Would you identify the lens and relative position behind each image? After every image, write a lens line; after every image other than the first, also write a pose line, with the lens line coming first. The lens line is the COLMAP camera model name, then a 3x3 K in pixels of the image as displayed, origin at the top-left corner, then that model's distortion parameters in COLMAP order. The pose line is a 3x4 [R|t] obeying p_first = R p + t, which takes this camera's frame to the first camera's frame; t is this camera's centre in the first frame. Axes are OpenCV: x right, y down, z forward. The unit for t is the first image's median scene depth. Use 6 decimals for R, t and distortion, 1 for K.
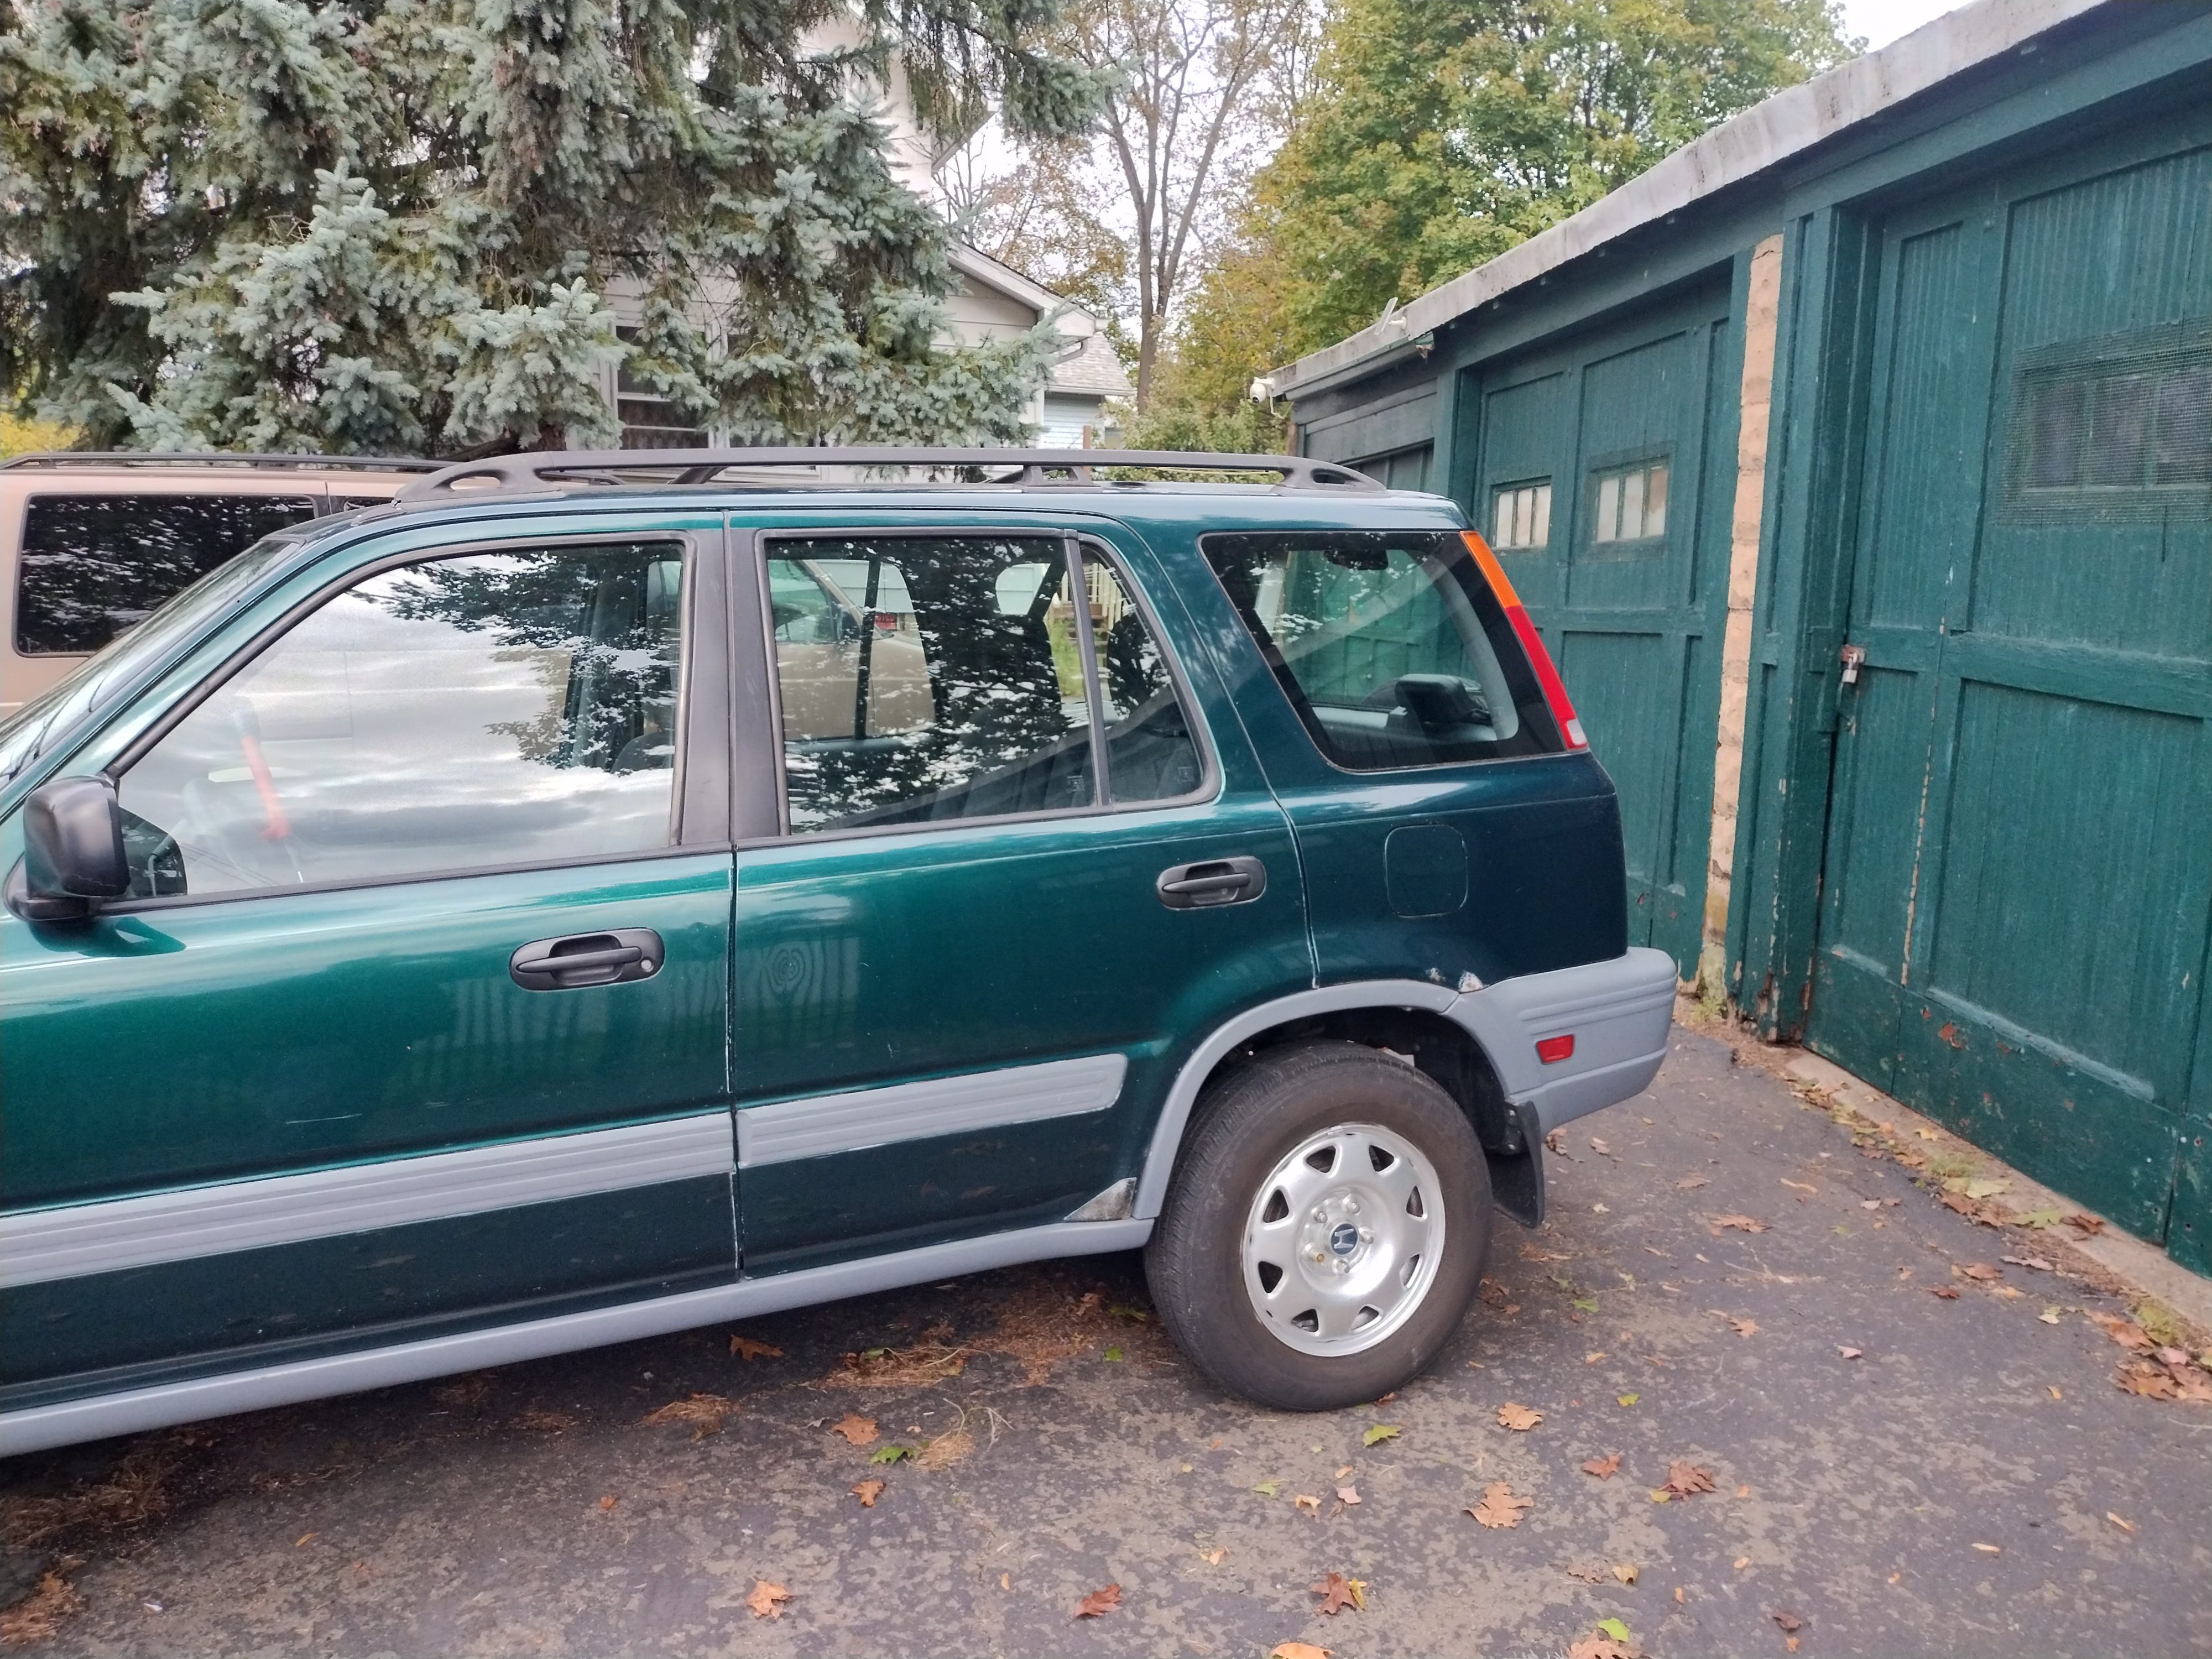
lens RADIAL K [[1628.3, 0, 1106.0], [0, 1628.3, 829.5], [0, 0, 1]] dist [0.100481, -0.156221]
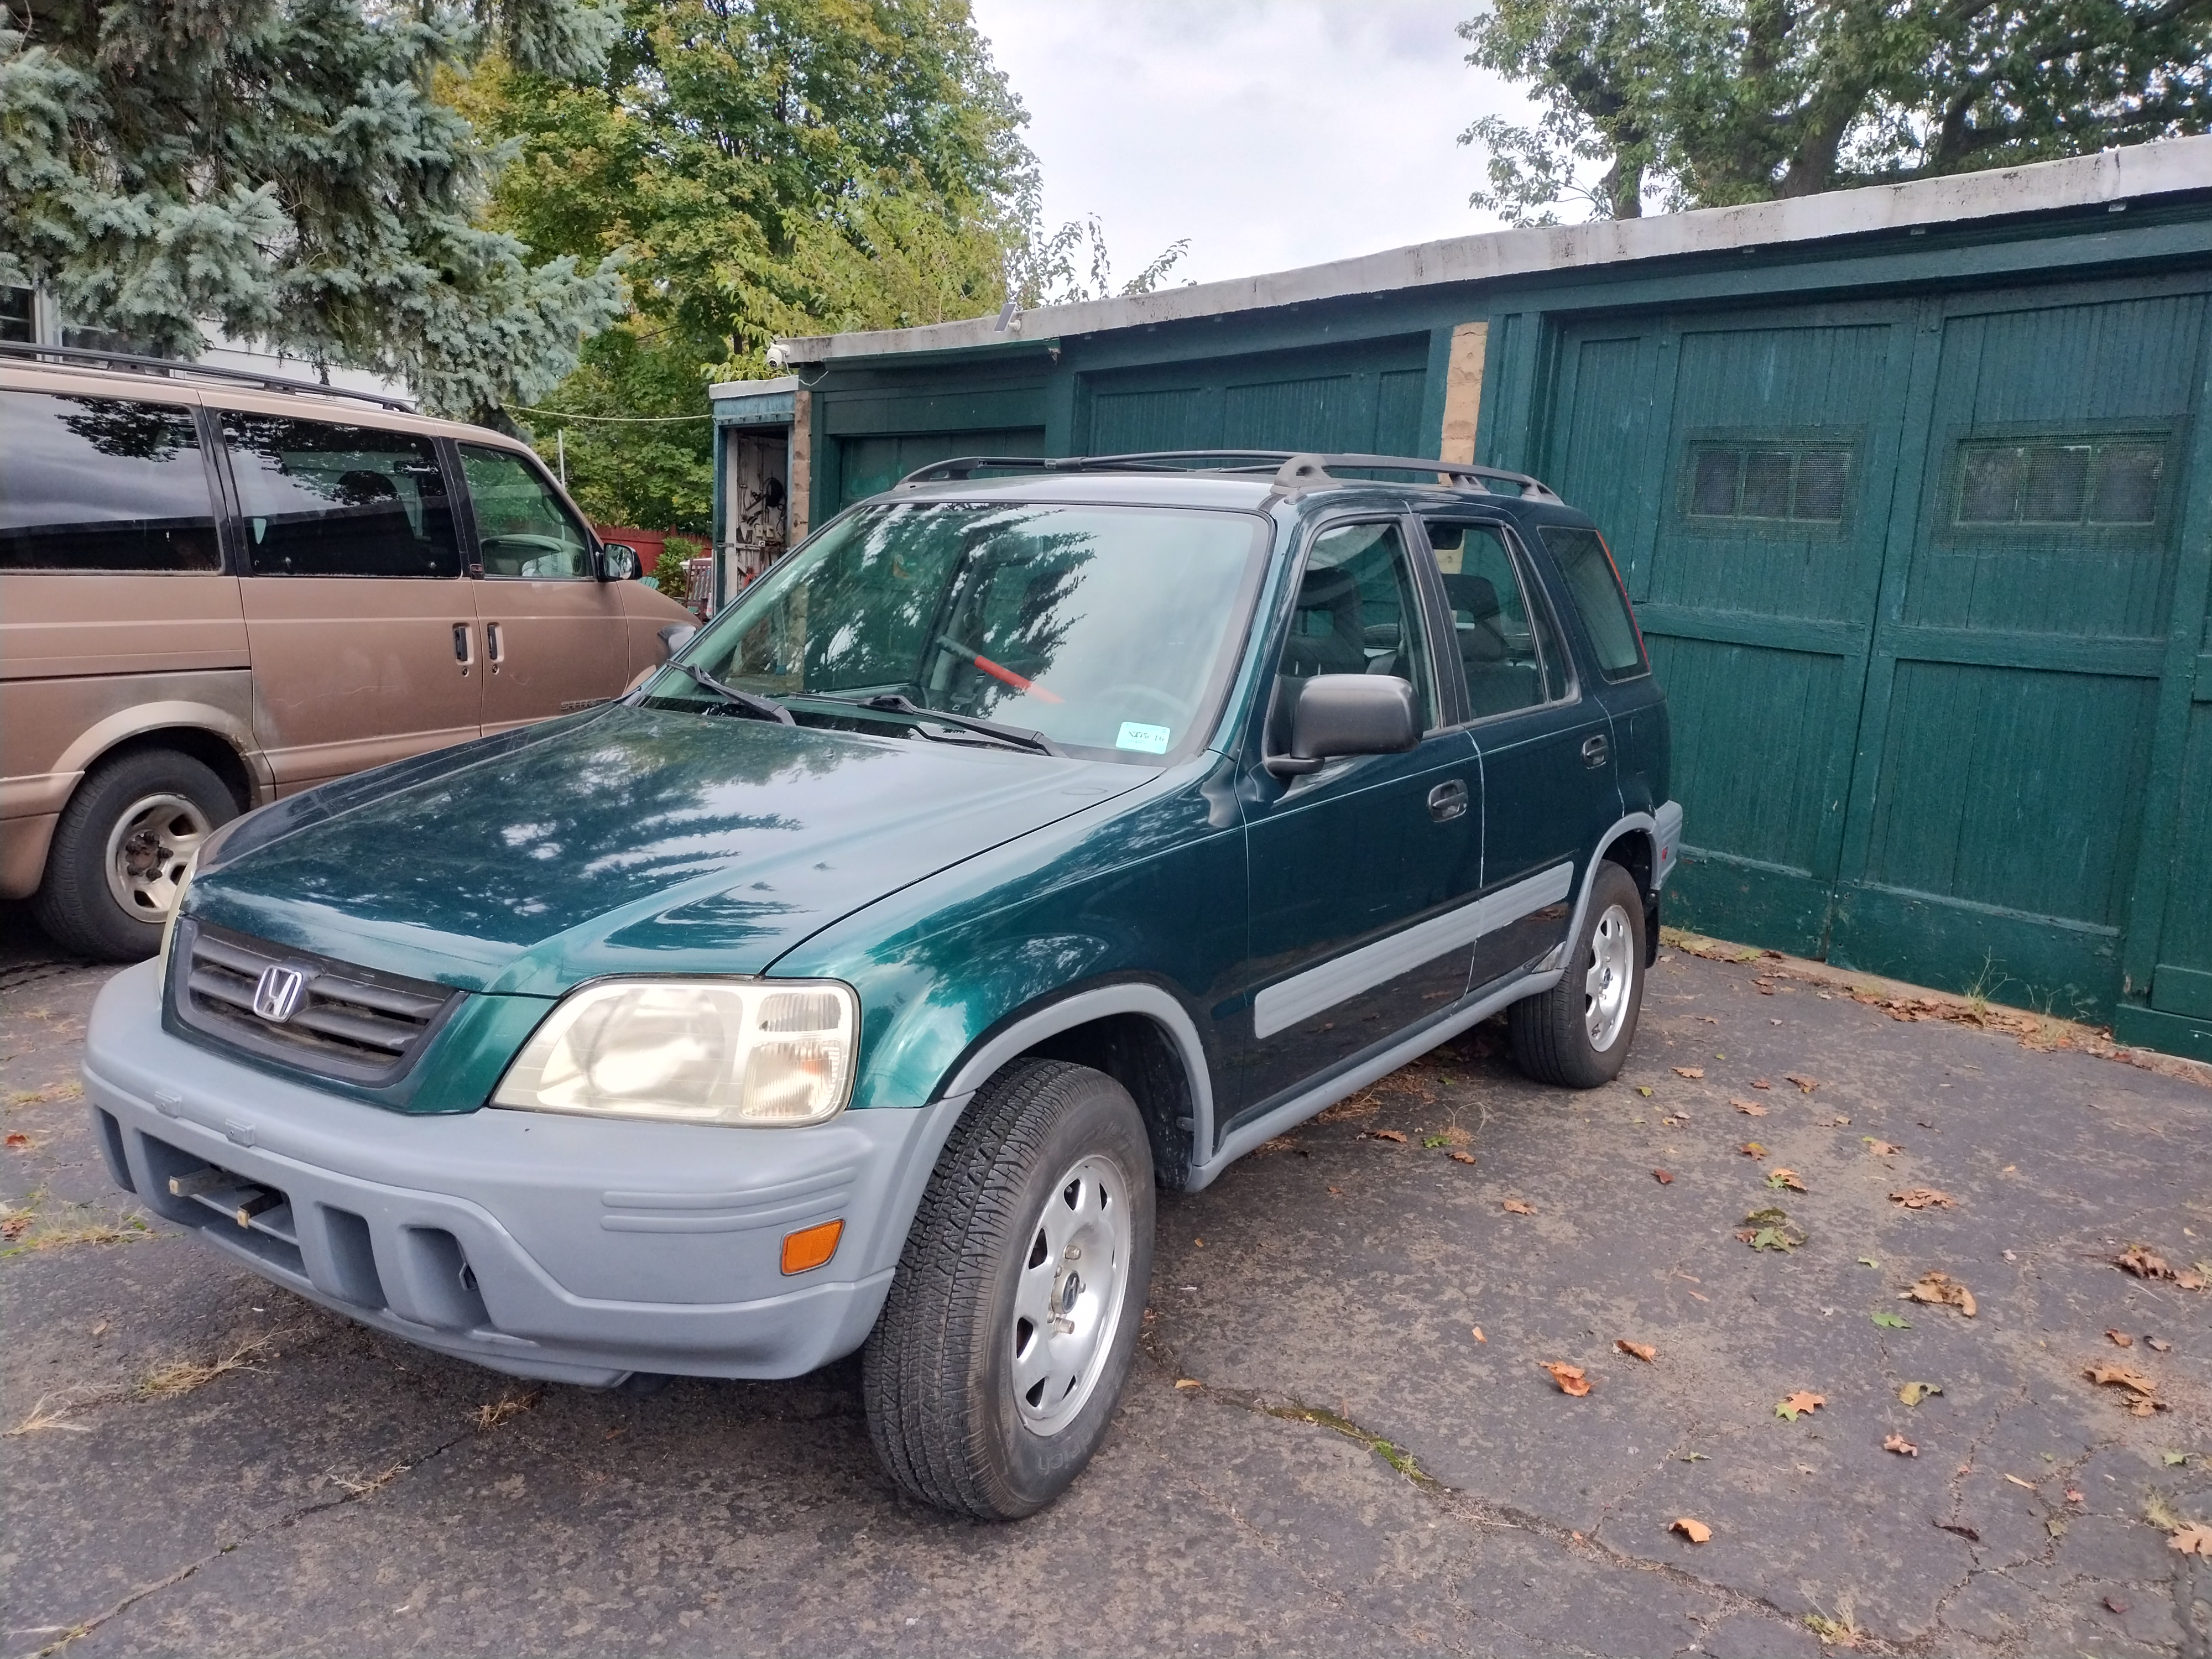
lens RADIAL K [[1609.8, 0, 1106.0], [0, 1609.8, 829.5], [0, 0, 1]] dist [0.045836, -0.042343]
pose [[0.856504, -0.047782, 0.513923, -0.364866], [0.032290, 0.998716, 0.039041, 0.009891], [-0.515129, -0.016844, 0.856947, -0.030352]]
